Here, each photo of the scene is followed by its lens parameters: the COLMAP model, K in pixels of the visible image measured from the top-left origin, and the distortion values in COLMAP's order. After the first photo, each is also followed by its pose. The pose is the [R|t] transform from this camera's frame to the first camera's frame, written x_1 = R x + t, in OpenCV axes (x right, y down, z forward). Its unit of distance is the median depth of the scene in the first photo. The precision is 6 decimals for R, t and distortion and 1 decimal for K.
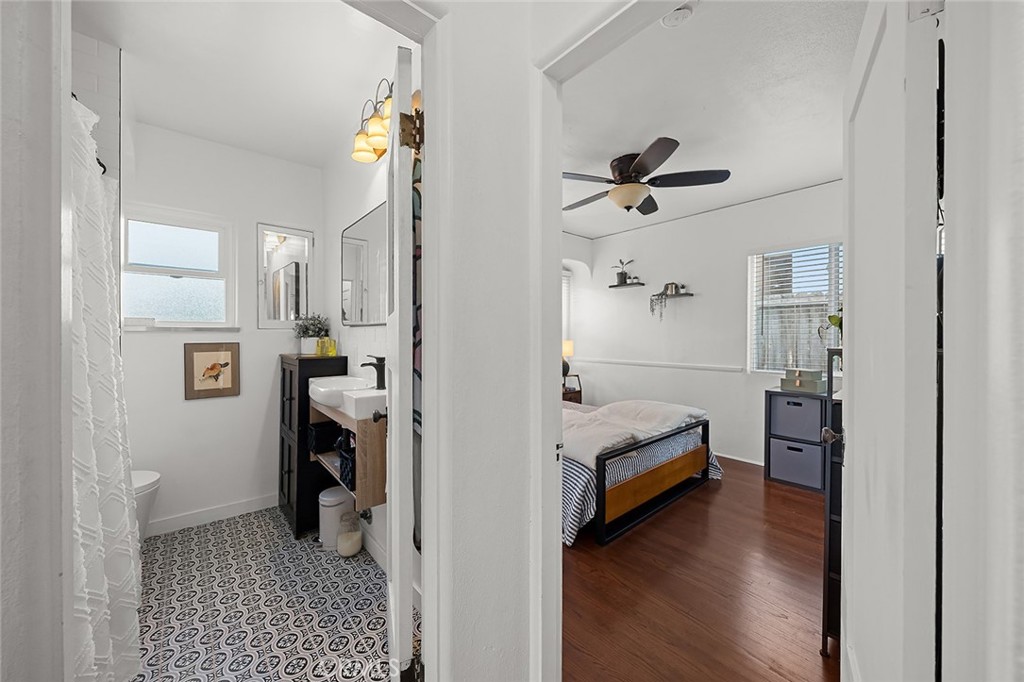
lens RADIAL K [[372.7, 0, 514.4], [0, 372.7, 336.5], [0, 0, 1]] dist [-0.007587, -0.000219]
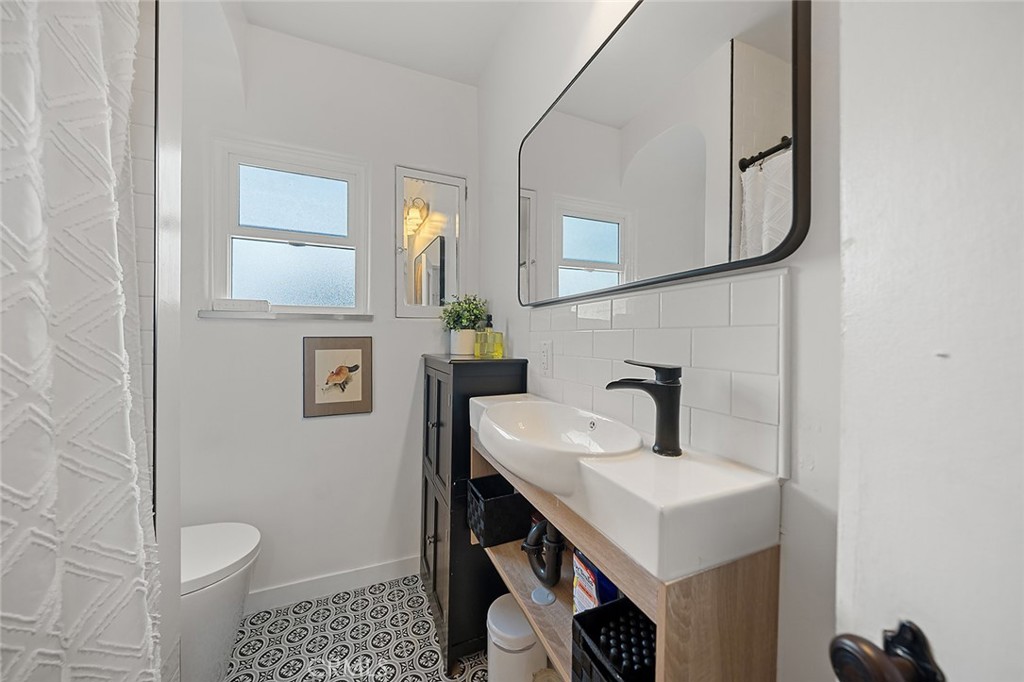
lens RADIAL K [[340.0, 0, 508.3], [0, 340.0, 342.2], [0, 0, 1]] dist [-0.001839, -0.000037]
pose [[0.953201, 0.005163, -0.302292, -0.309365], [-0.004029, 0.999982, 0.004376, 0.023078], [0.302309, -0.002953, 0.953205, 0.477173]]
